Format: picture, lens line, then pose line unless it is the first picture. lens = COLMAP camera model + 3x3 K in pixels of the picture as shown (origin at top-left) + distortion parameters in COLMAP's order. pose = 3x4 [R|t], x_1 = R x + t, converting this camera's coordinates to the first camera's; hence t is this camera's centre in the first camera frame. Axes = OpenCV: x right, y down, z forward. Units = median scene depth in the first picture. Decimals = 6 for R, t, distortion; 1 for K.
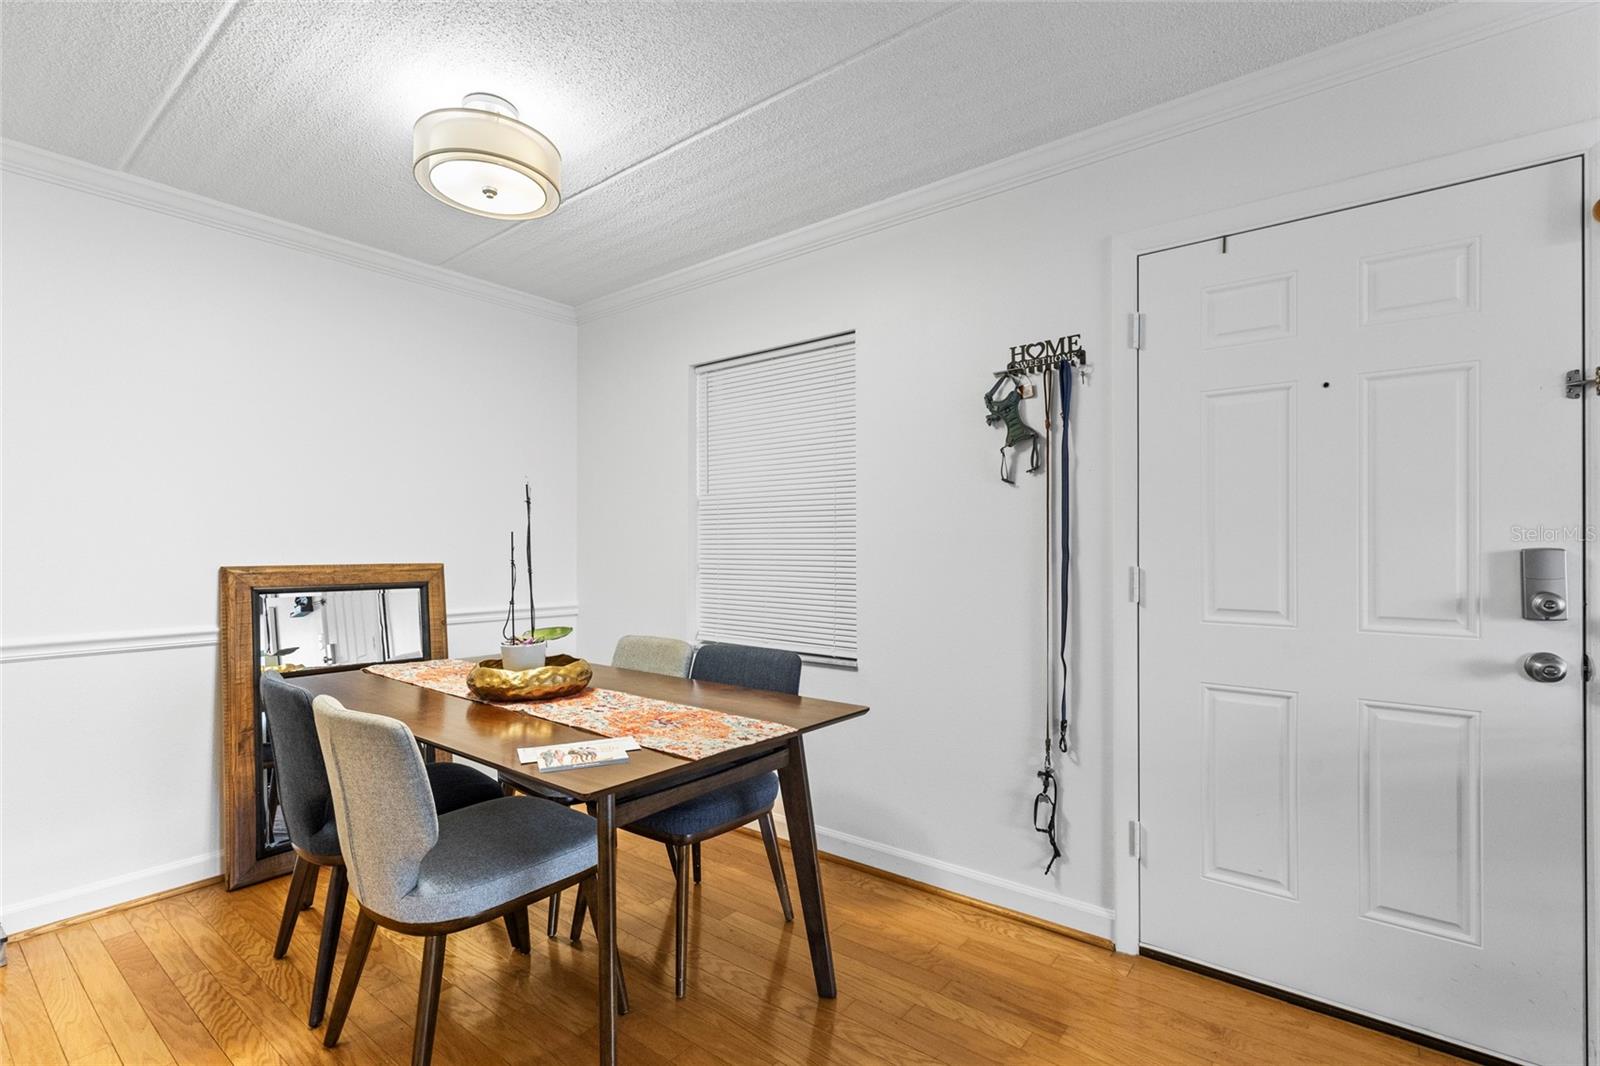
lens RADIAL K [[729.1, 0, 814.9], [0, 729.1, 541.7], [0, 0, 1]] dist [0.004851, -0.000413]
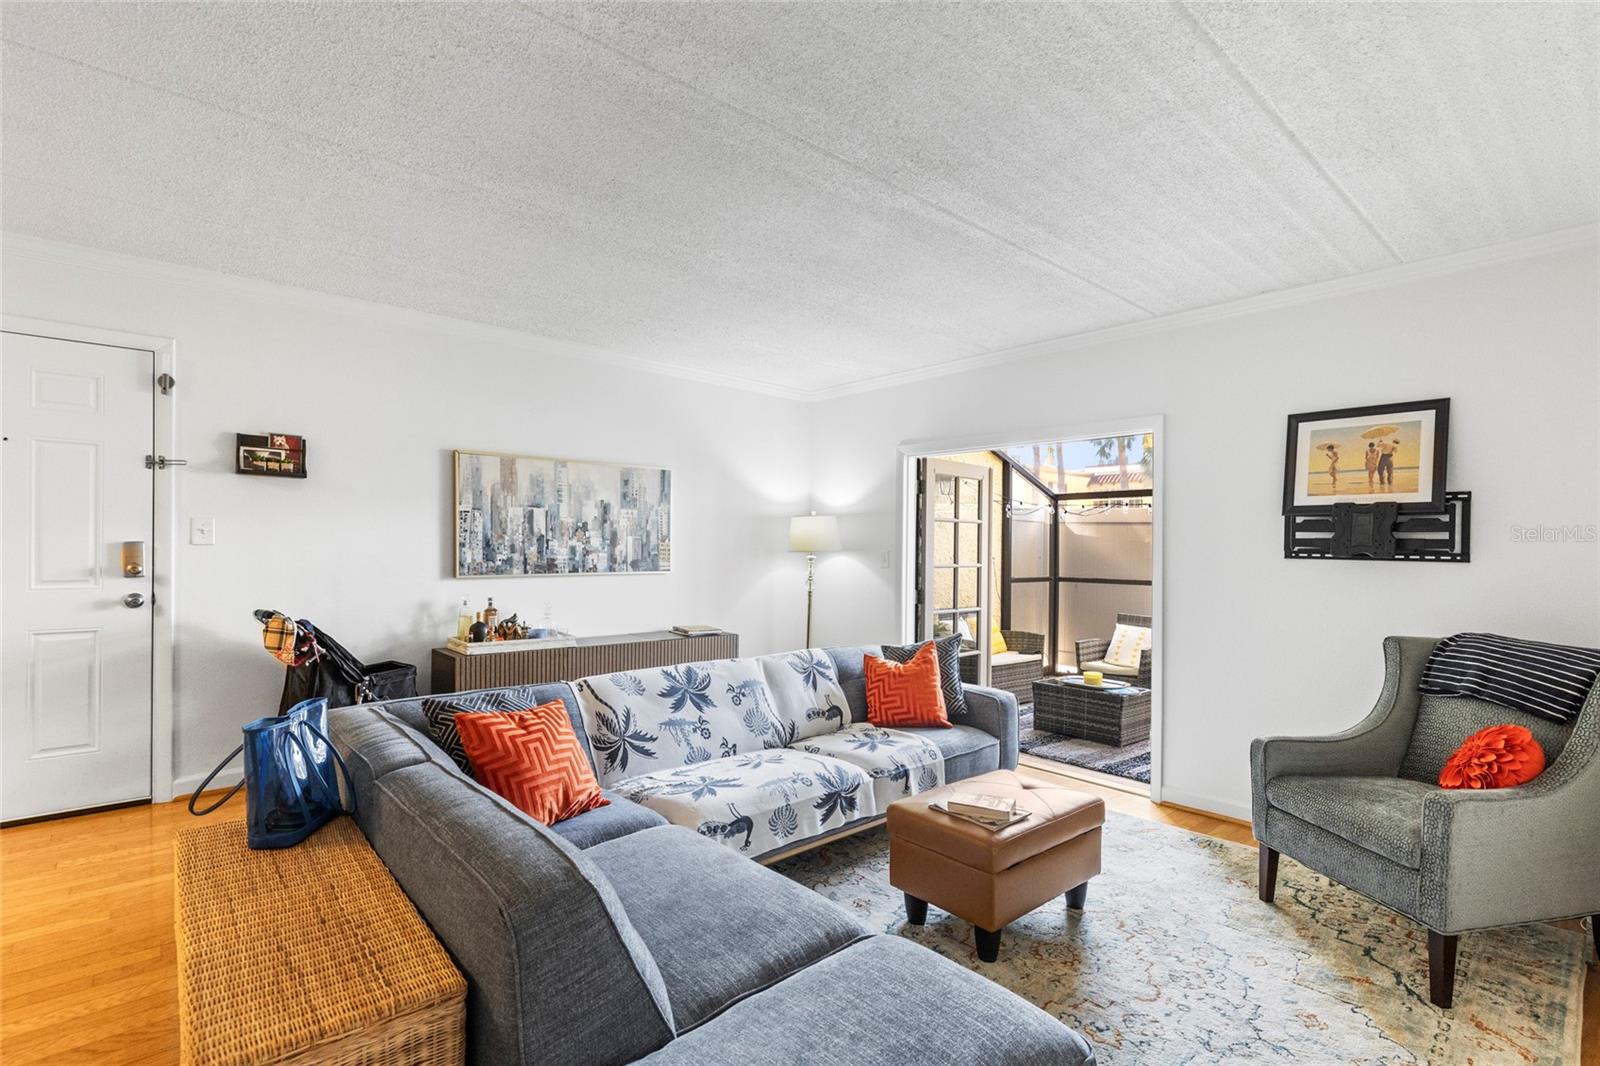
lens RADIAL K [[755.6, 0, 804.1], [0, 755.6, 549.1], [0, 0, 1]] dist [0.002177, 0.001565]
pose [[0.189762, -0.002151, 0.981828, -0.537614], [-0.012774, 0.999908, 0.004660, -0.002700], [-0.981747, -0.013426, 0.189717, -0.923897]]
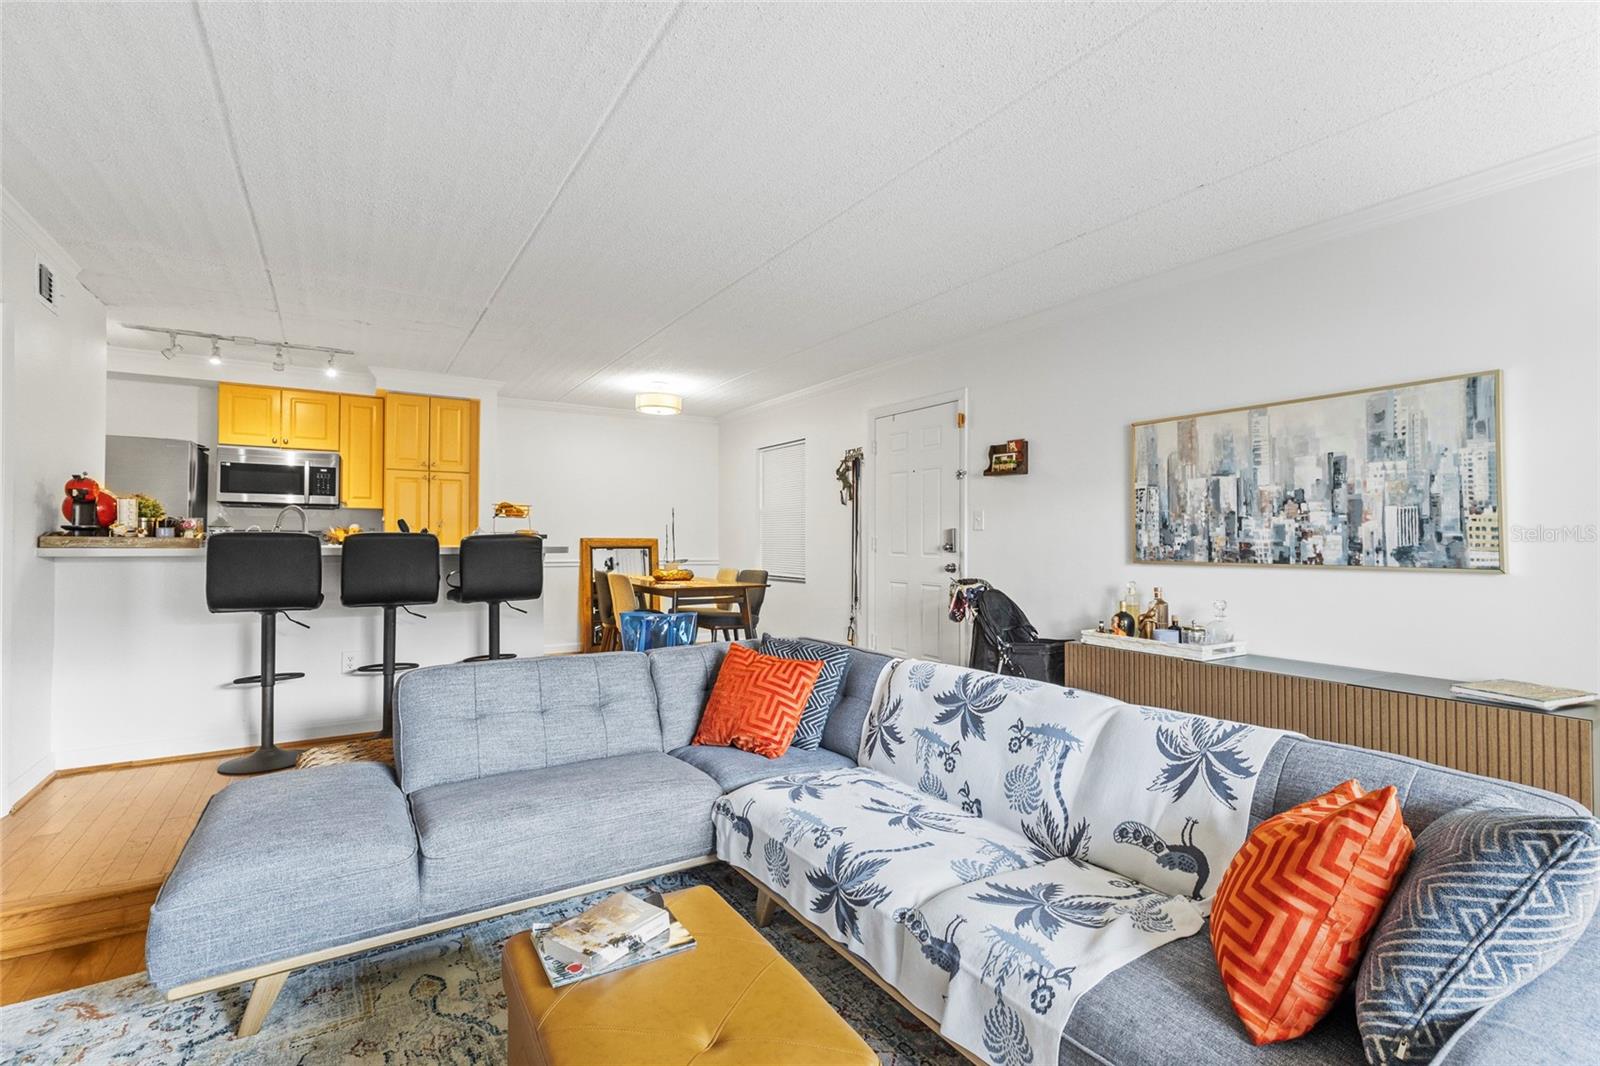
lens RADIAL K [[729.1, 0, 805.2], [0, 729.1, 530.3], [0, 0, 1]] dist [0.004851, -0.000413]
pose [[0.939040, 0.001016, -0.343807, 1.124084], [-0.004627, 0.999942, -0.009681, 0.036658], [0.343777, 0.010682, 0.938990, -1.571064]]
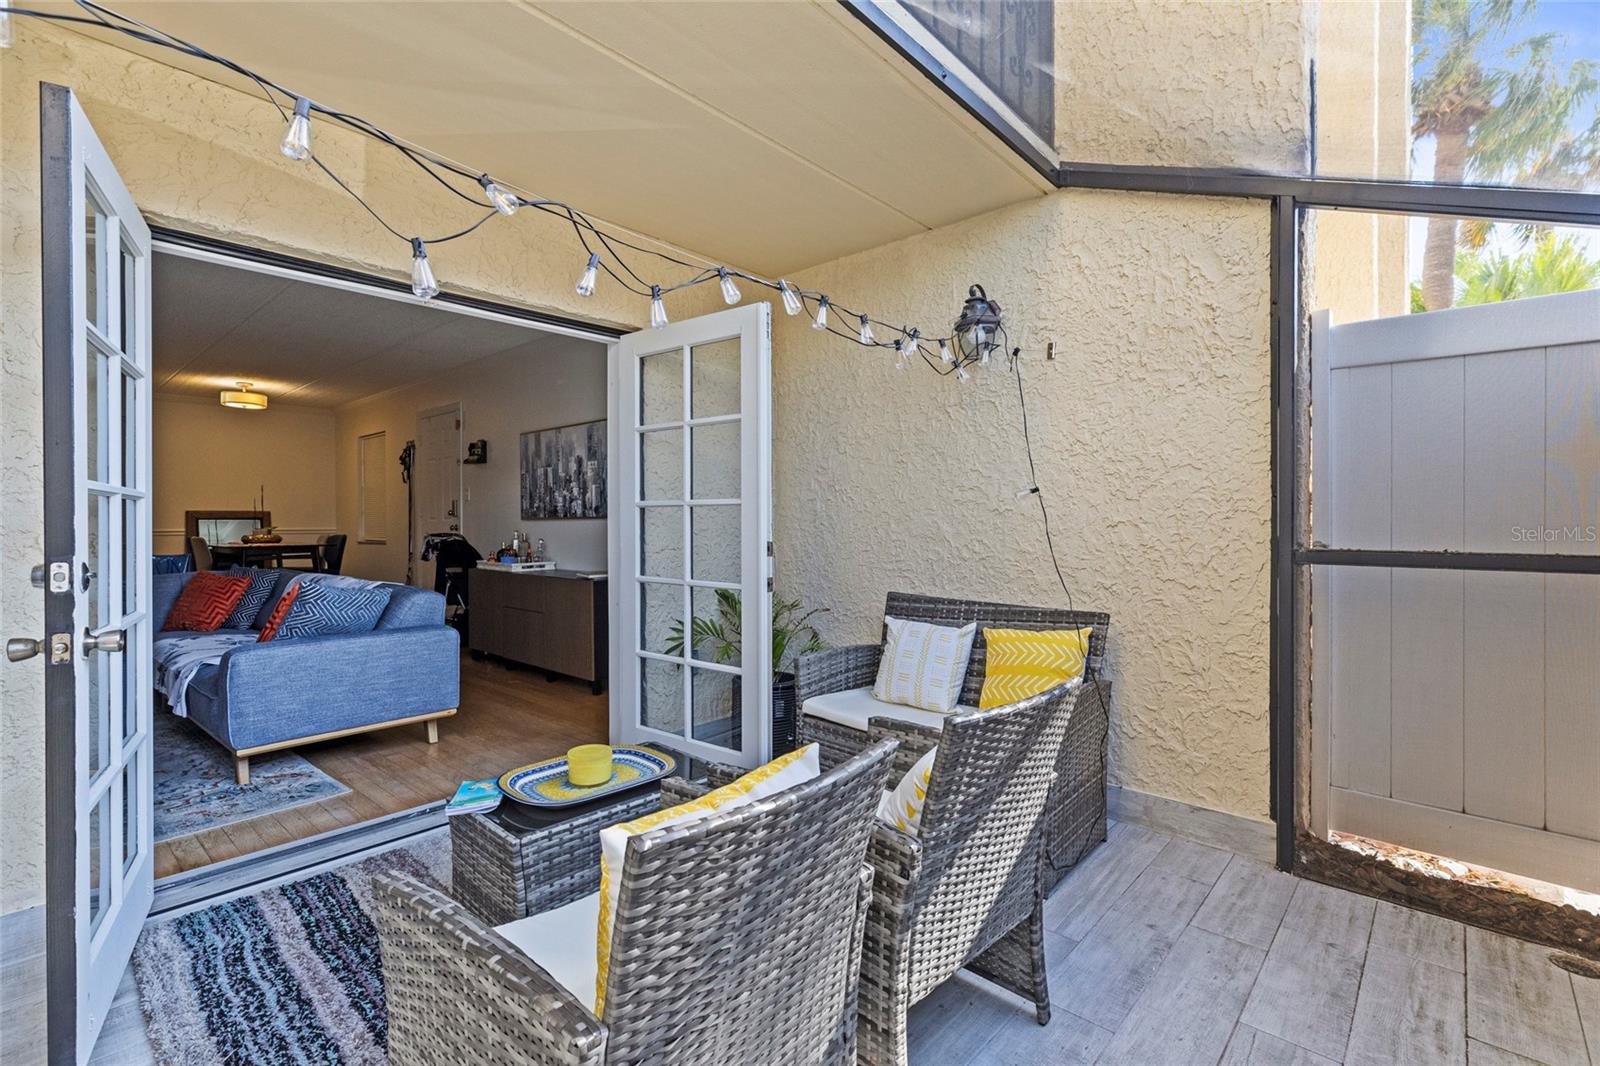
lens RADIAL K [[729.1, 0, 798.9], [0, 729.1, 524.0], [0, 0, 1]] dist [0.004851, -0.000413]
pose [[0.997059, 0.000605, -0.076636, 2.577002], [-0.000152, 0.999982, 0.005916, 0.095908], [0.076638, -0.005887, 0.997042, -2.416389]]
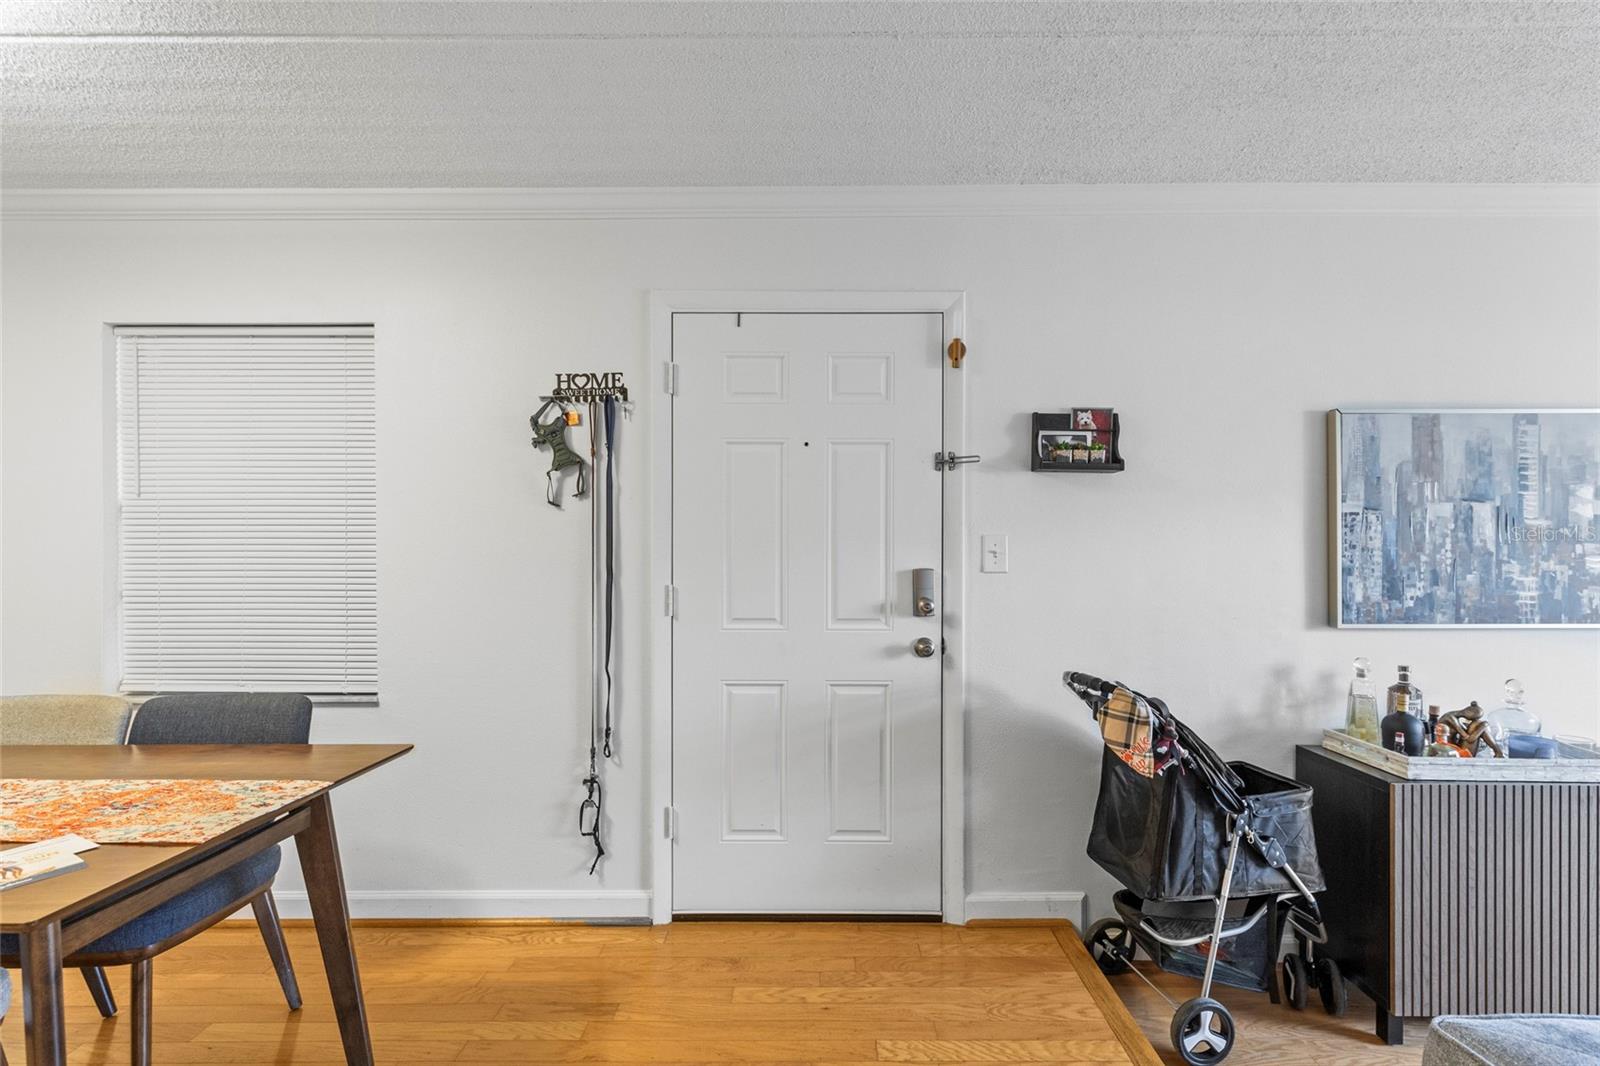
lens RADIAL K [[729.1, 0, 805.9], [0, 729.1, 556.6], [0, 0, 1]] dist [0.004851, -0.000413]
pose [[0.796890, -0.001502, 0.604123, -0.082401], [-0.004699, 0.999951, 0.008685, -0.021435], [-0.604107, -0.009760, 0.796844, -0.039190]]
